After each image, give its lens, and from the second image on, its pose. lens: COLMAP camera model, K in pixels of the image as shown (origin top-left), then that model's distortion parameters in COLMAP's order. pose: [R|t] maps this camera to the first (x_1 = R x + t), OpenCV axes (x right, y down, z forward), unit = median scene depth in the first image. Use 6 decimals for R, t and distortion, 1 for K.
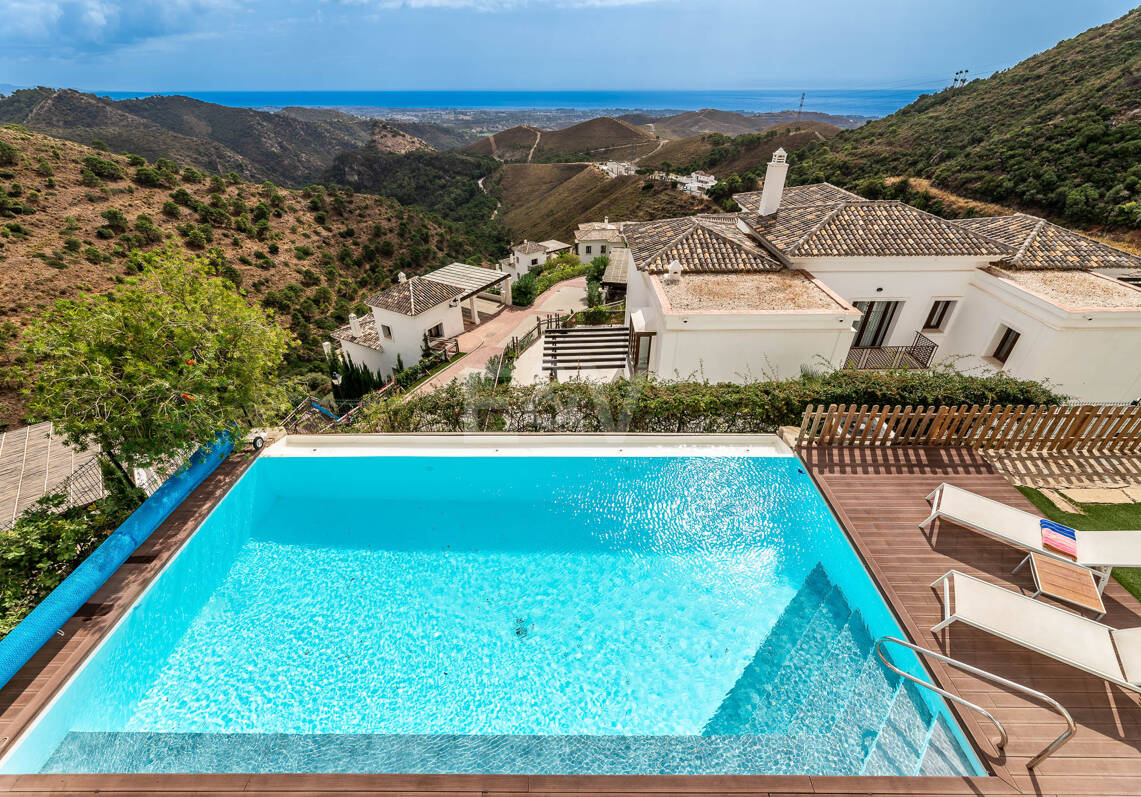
lens RADIAL K [[483.6, 0, 569.7], [0, 483.6, 401.9], [0, 0, 1]] dist [0.003291, -0.000757]
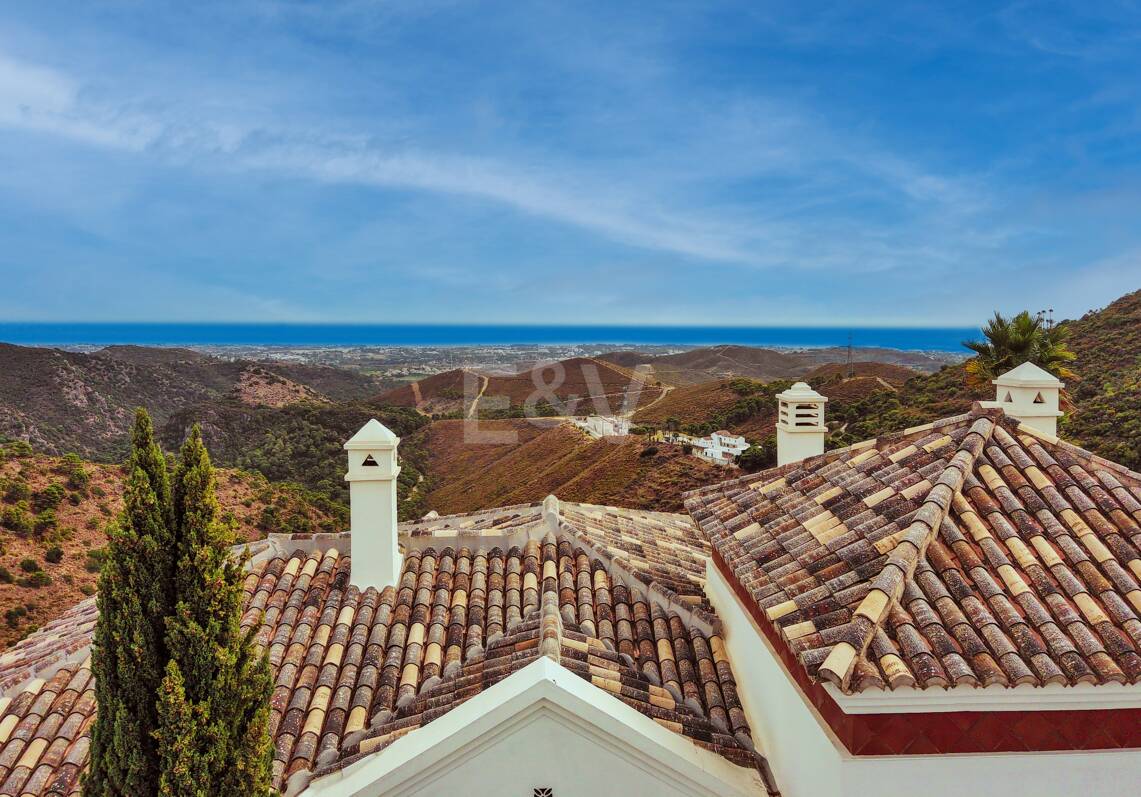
lens RADIAL K [[483.6, 0, 577.6], [0, 483.6, 467.9], [0, 0, 1]] dist [0.003291, -0.000757]
pose [[0.998091, -0.001826, 0.061728, 0.022275], [0.032543, 0.865064, -0.500606, -0.096880], [-0.052485, 0.501659, 0.863472, 0.452969]]
